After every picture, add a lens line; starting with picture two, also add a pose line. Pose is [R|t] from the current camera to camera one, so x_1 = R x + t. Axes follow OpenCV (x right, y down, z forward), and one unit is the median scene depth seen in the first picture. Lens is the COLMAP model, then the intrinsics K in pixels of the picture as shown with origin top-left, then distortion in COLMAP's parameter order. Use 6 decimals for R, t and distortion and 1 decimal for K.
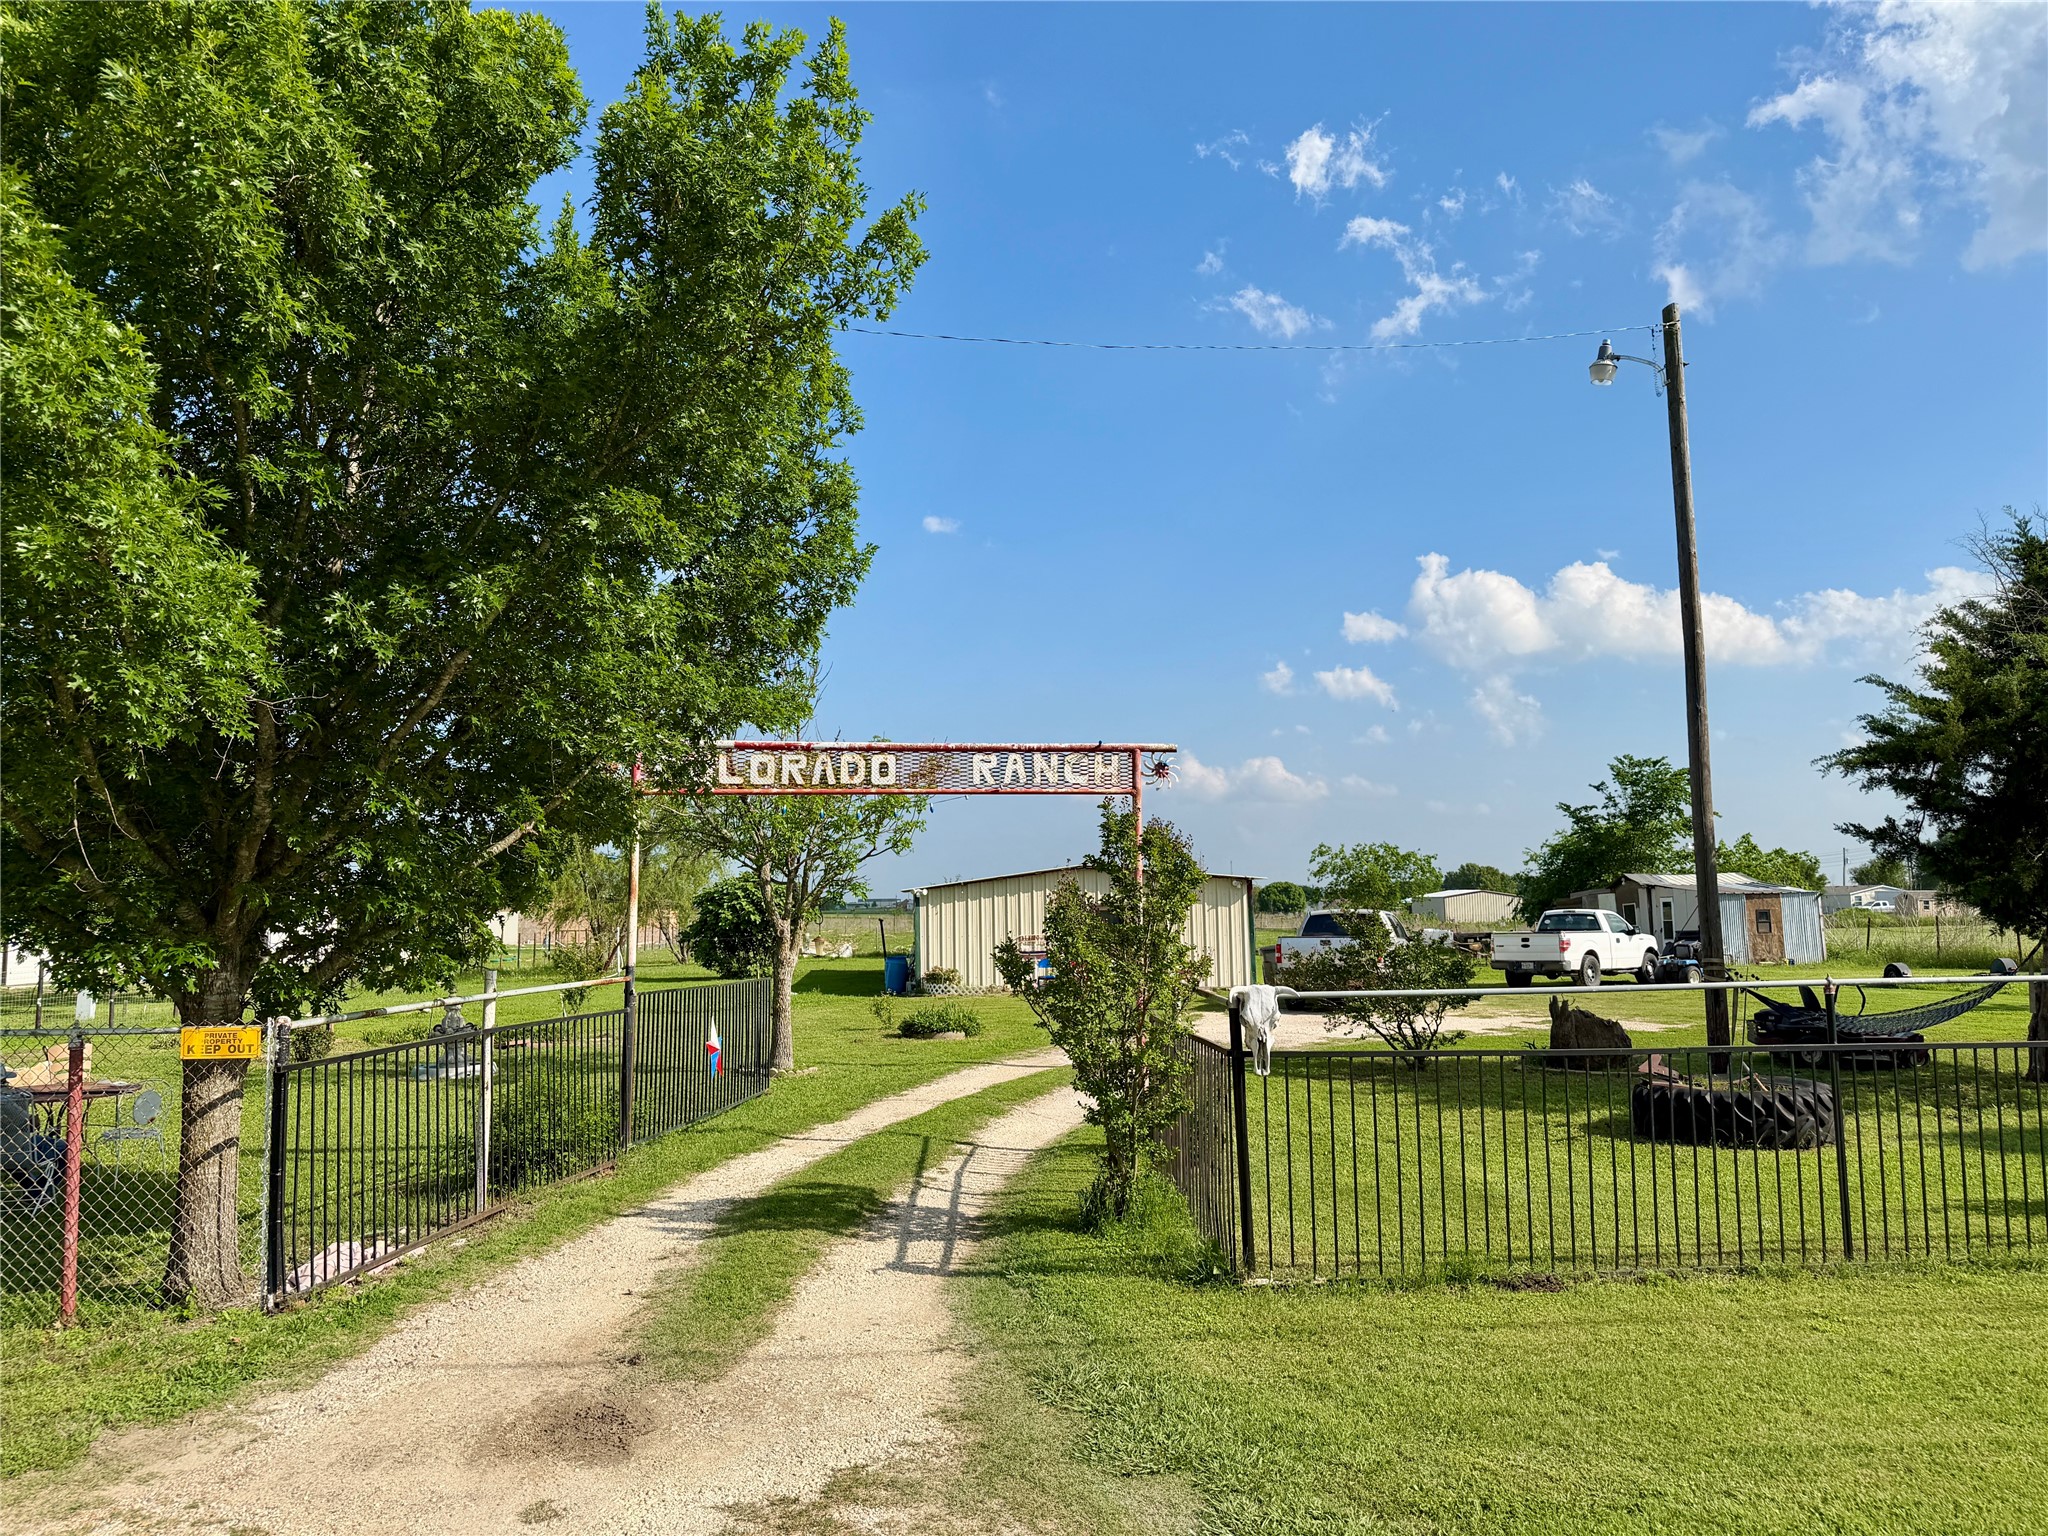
lens RADIAL K [[1437.8, 0, 1036.2], [0, 1437.8, 788.2], [0, 0, 1]] dist [0.035157, -0.039670]
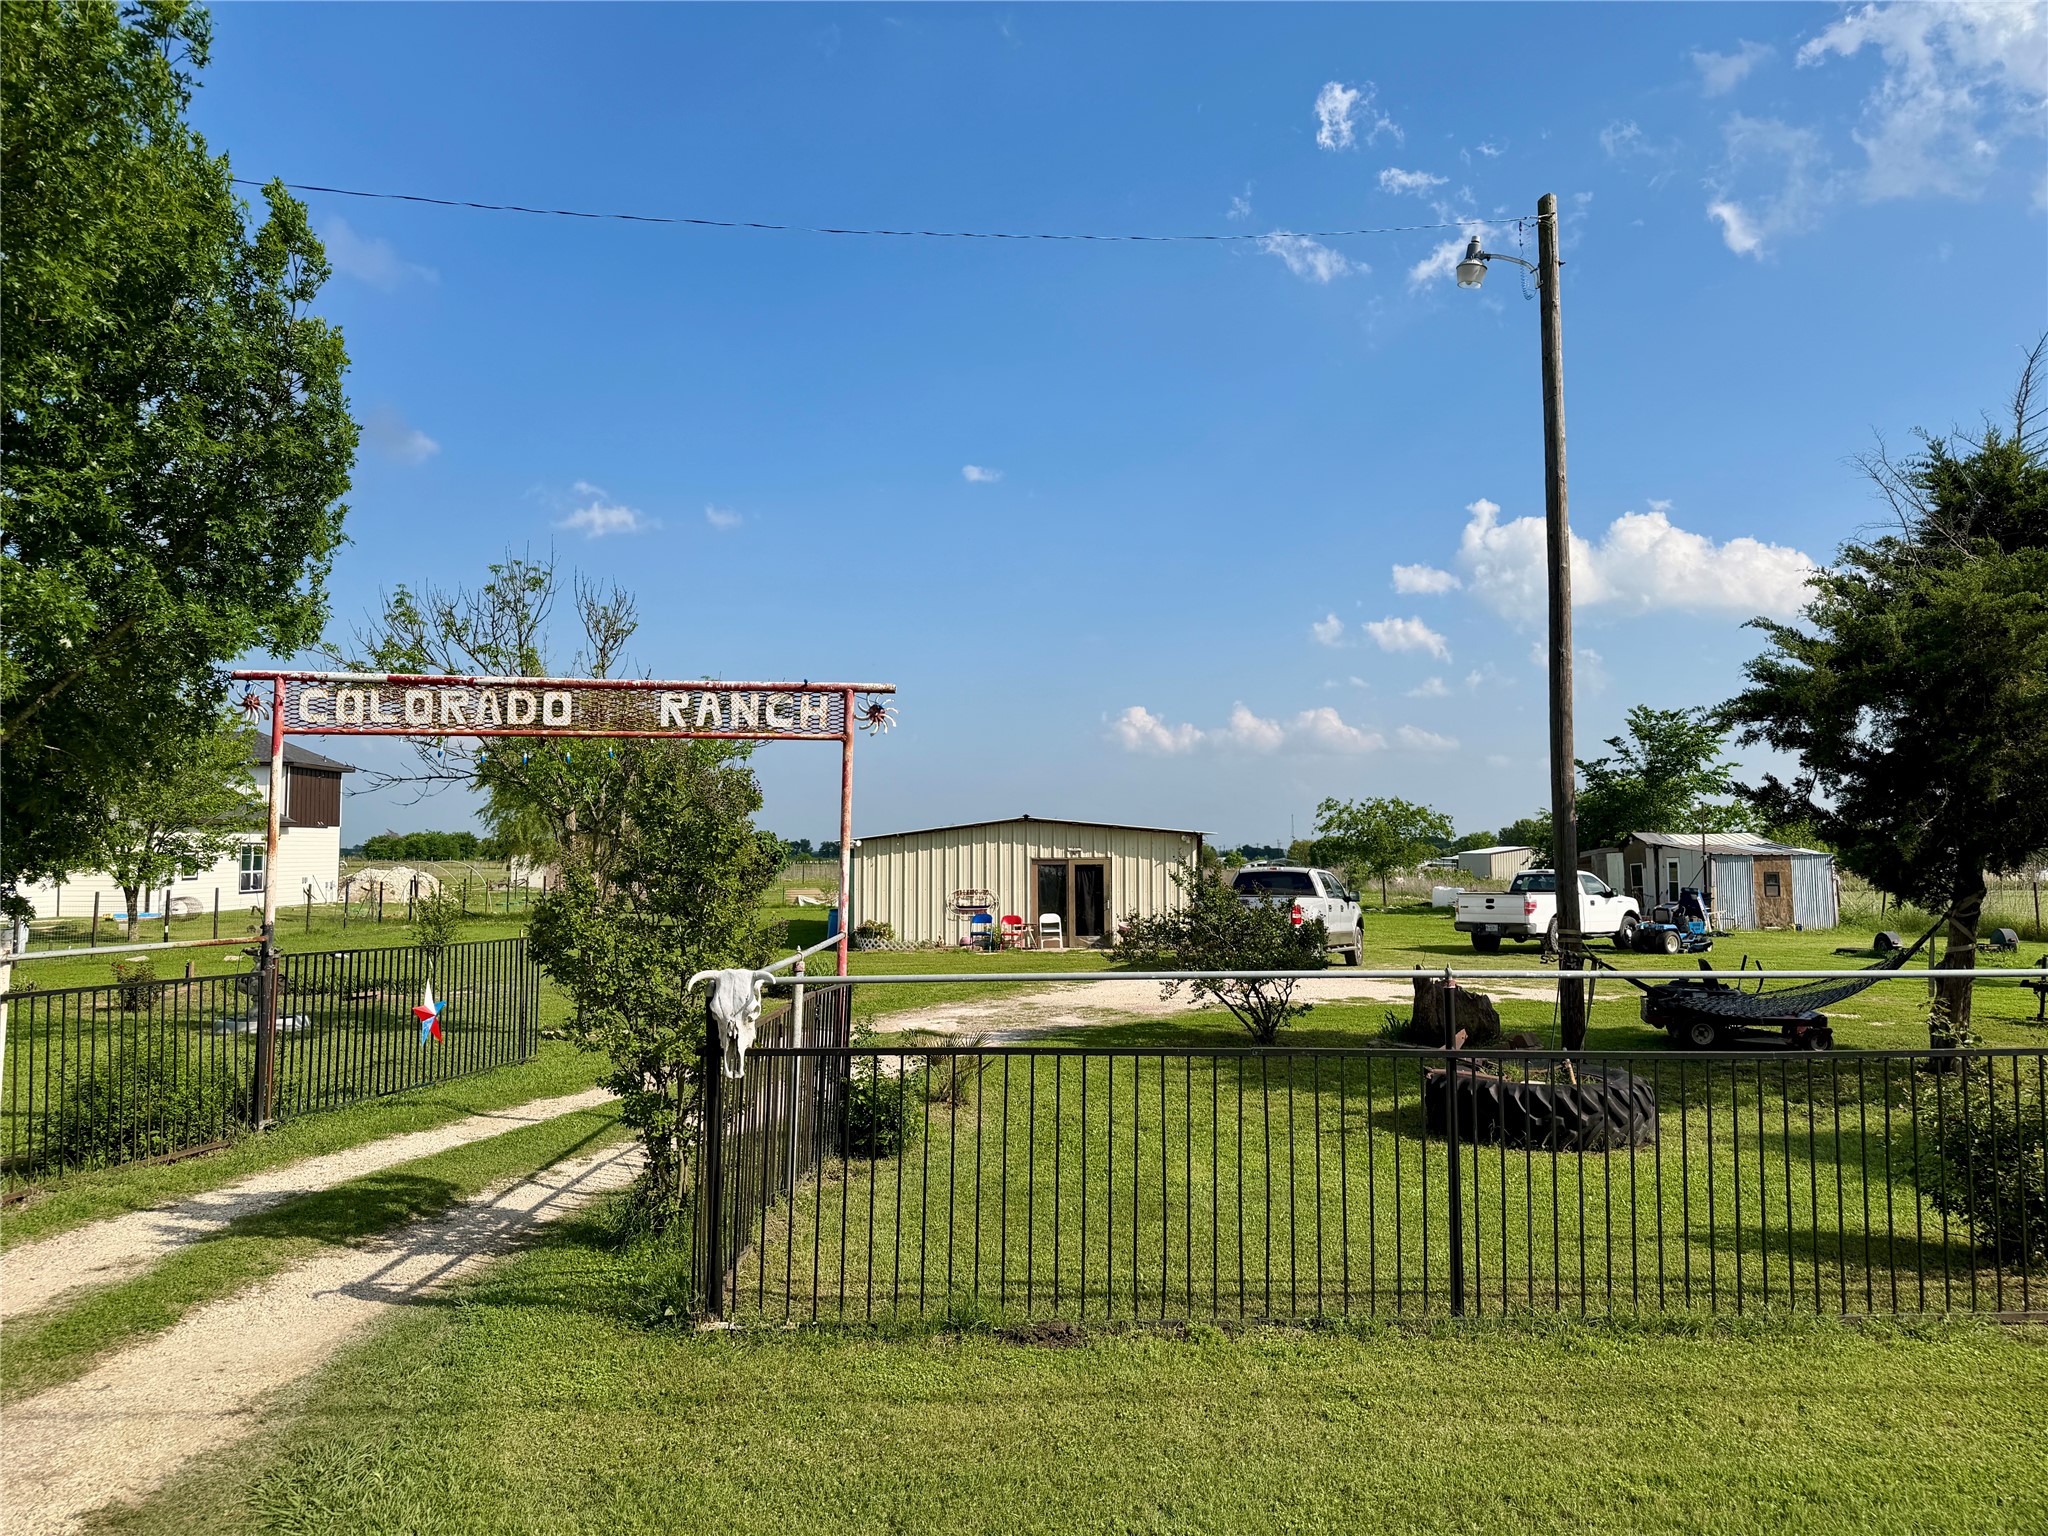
lens RADIAL K [[1437.8, 0, 1028.4], [0, 1437.8, 767.5], [0, 0, 1]] dist [0.035157, -0.039670]
pose [[0.999020, 0.010542, -0.042997, 0.211584], [-0.009678, 0.999748, 0.020254, 0.002562], [0.043200, -0.019818, 0.998870, 0.109824]]
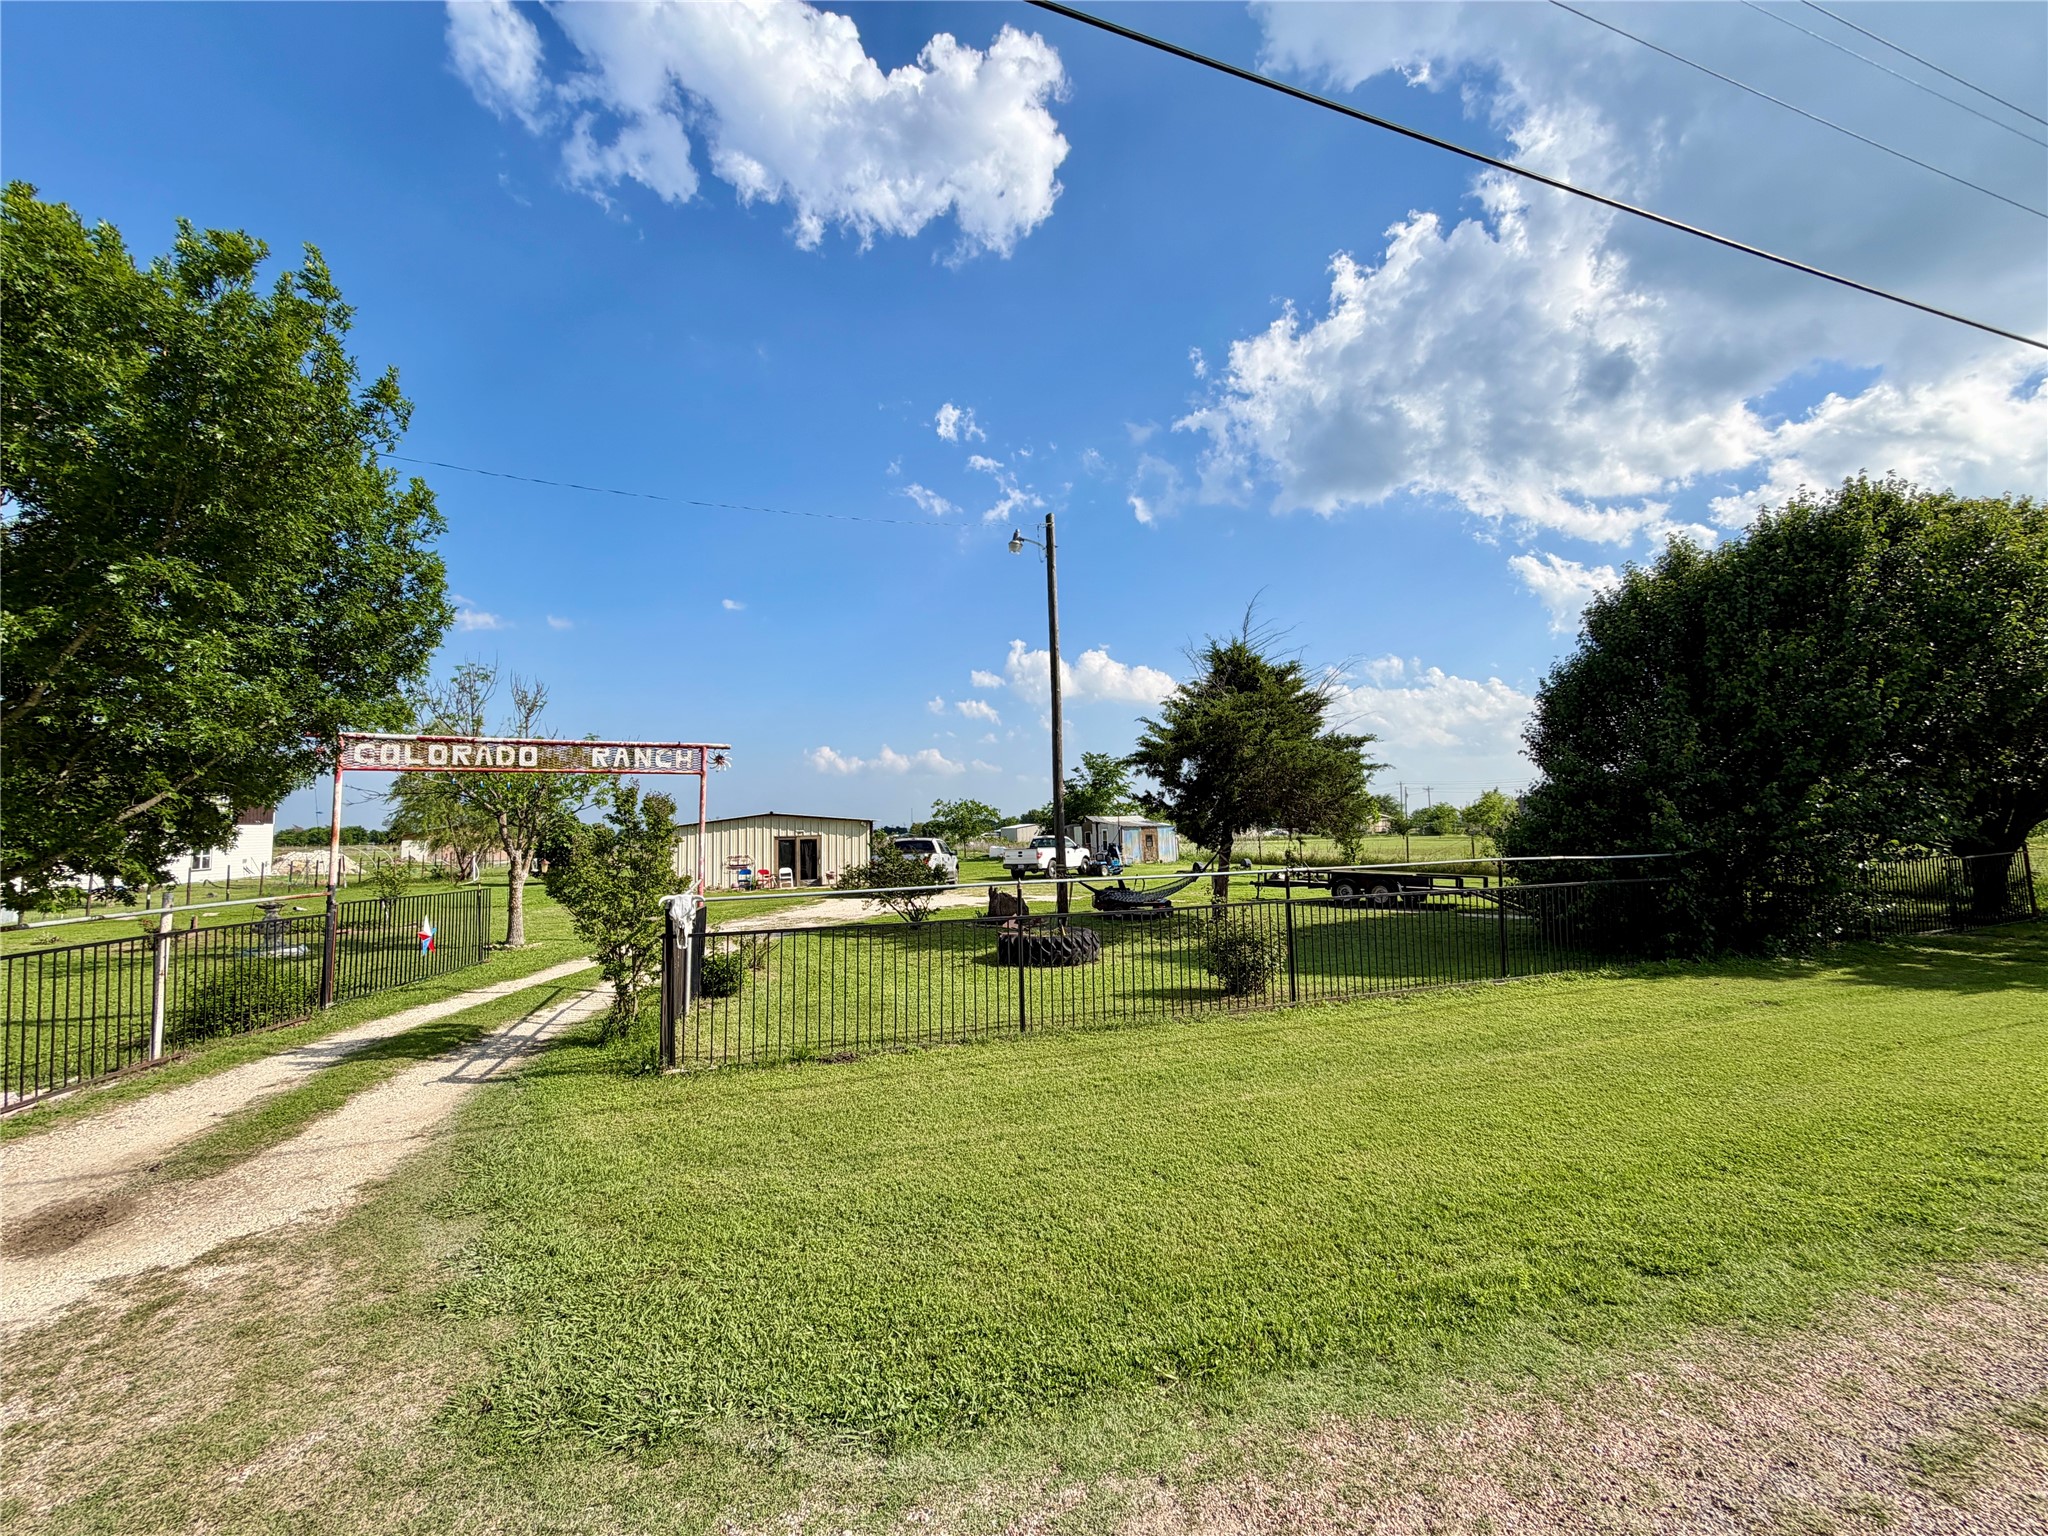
lens RADIAL K [[812.7, 0, 1027.4], [0, 812.7, 778.3], [0, 0, 1]] dist [-0.003511, 0.000780]
pose [[0.962064, 0.012257, 0.272549, 0.166495], [-0.016135, 0.999798, 0.011993, -0.007846], [-0.272347, -0.015935, 0.962067, -0.002265]]
